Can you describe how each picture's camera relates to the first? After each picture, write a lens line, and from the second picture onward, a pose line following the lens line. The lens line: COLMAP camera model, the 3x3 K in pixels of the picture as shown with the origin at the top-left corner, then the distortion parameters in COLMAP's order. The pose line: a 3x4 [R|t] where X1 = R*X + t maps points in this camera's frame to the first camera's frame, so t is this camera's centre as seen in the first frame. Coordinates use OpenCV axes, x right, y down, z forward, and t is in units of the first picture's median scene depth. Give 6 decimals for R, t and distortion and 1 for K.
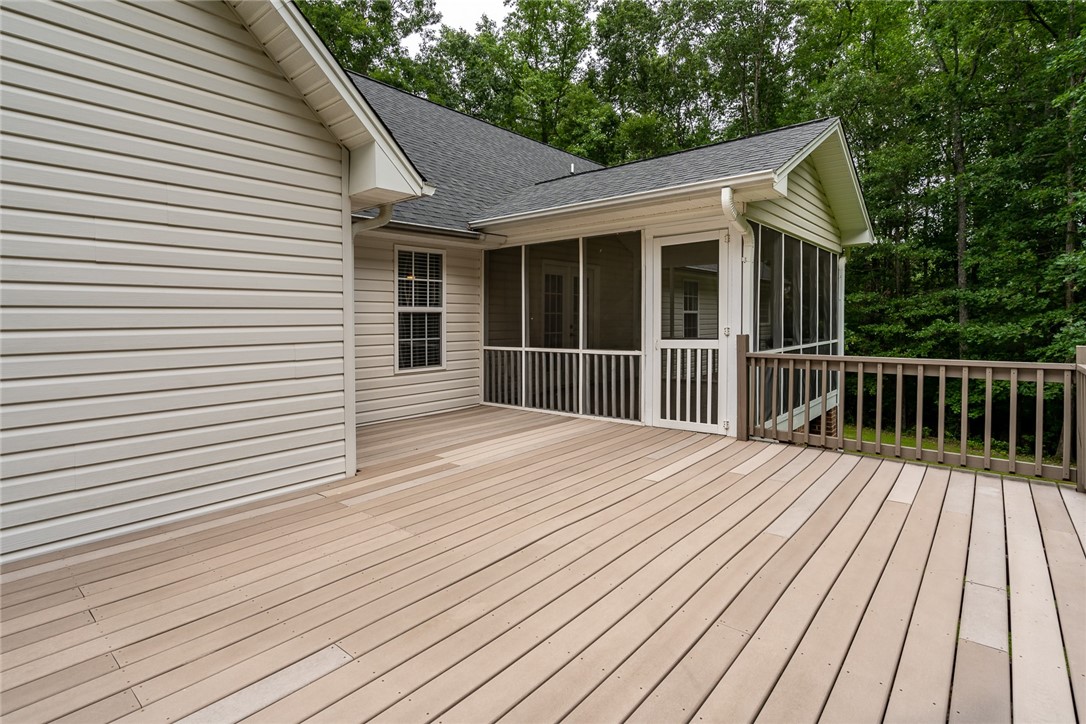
lens RADIAL K [[549.5, 0, 533.9], [0, 549.5, 315.4], [0, 0, 1]] dist [0.000518, 0.000084]
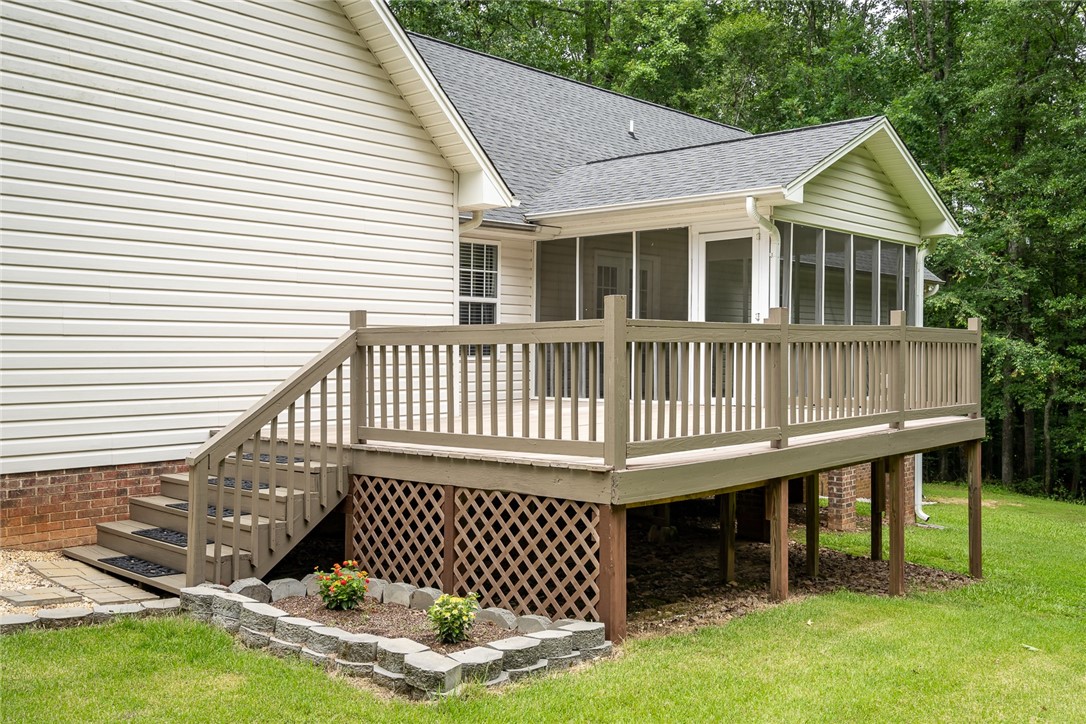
lens RADIAL K [[1062.2, 0, 548.7], [0, 1062.2, 358.5], [0, 0, 1]] dist [0.002962, 0.000000]
pose [[0.999908, 0.007339, -0.011434, -0.053525], [-0.007181, 0.999879, 0.013791, 0.075096], [0.011533, -0.013708, 0.999840, -1.042016]]
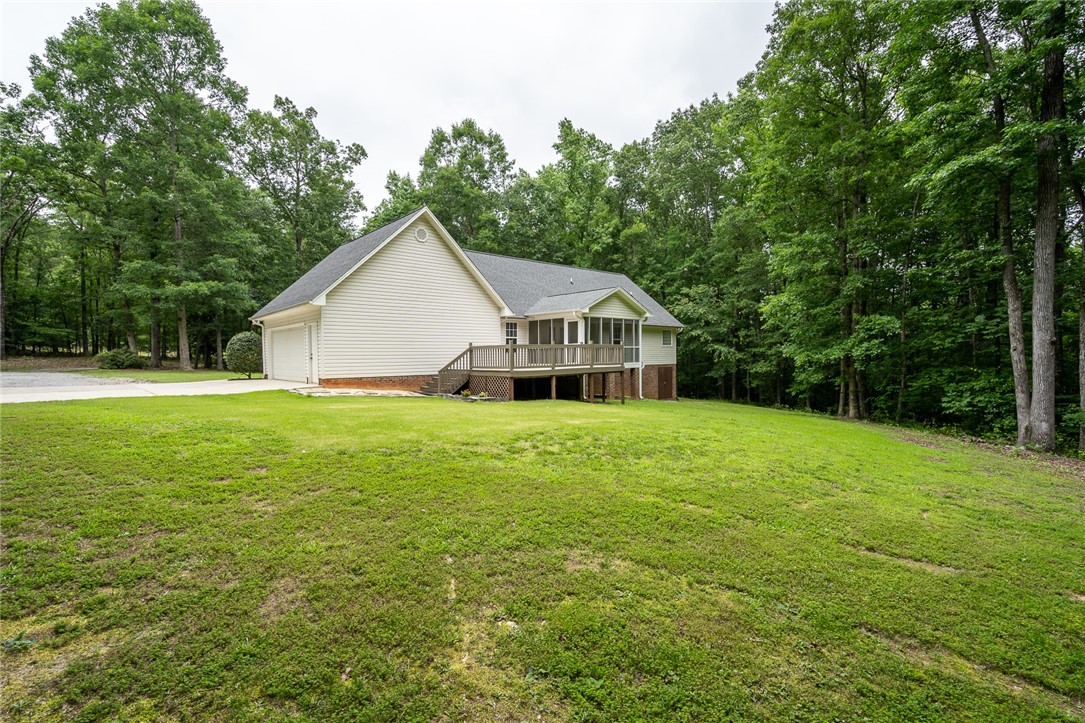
lens RADIAL K [[494.4, 0, 538.3], [0, 494.4, 360.3], [0, 0, 1]] dist [-0.007871, 0.001938]
pose [[0.991564, 0.000966, -0.129615, 0.454101], [0.001738, 0.999783, 0.020740, 0.082013], [0.129607, -0.020790, 0.991347, -2.552773]]
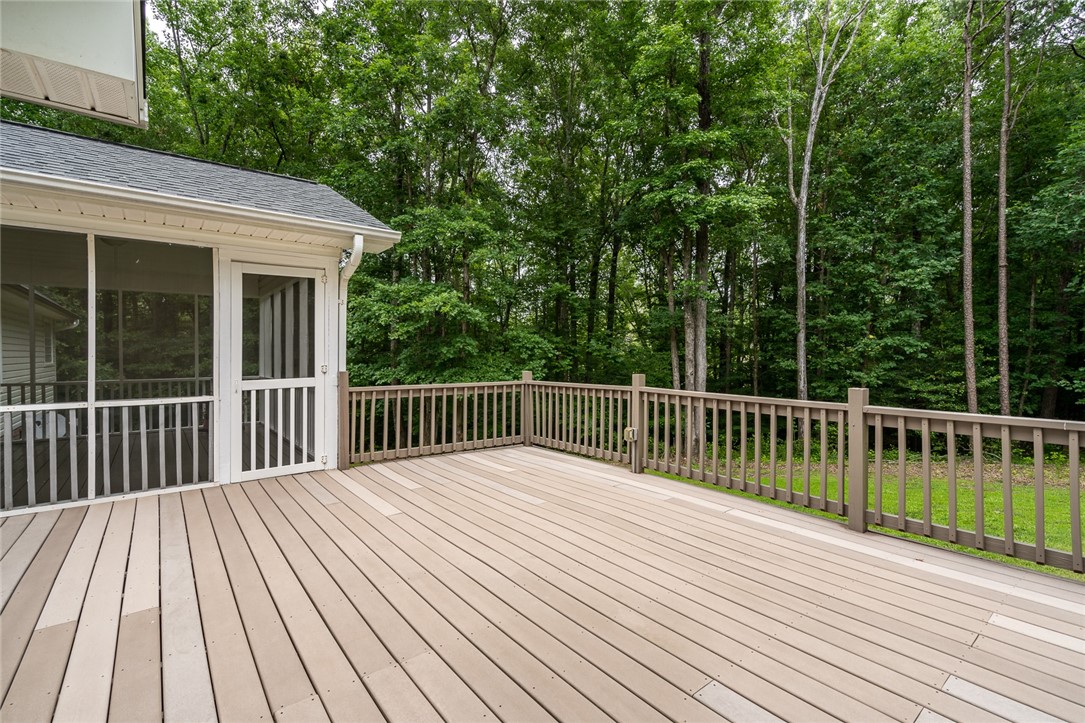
lens RADIAL K [[494.4, 0, 542.9], [0, 494.4, 352.9], [0, 0, 1]] dist [-0.007871, 0.001938]
pose [[0.191446, 0.011139, 0.981440, -0.396907], [-0.006677, 0.999927, -0.010046, 0.004801], [-0.981480, -0.004630, 0.191506, 0.344908]]
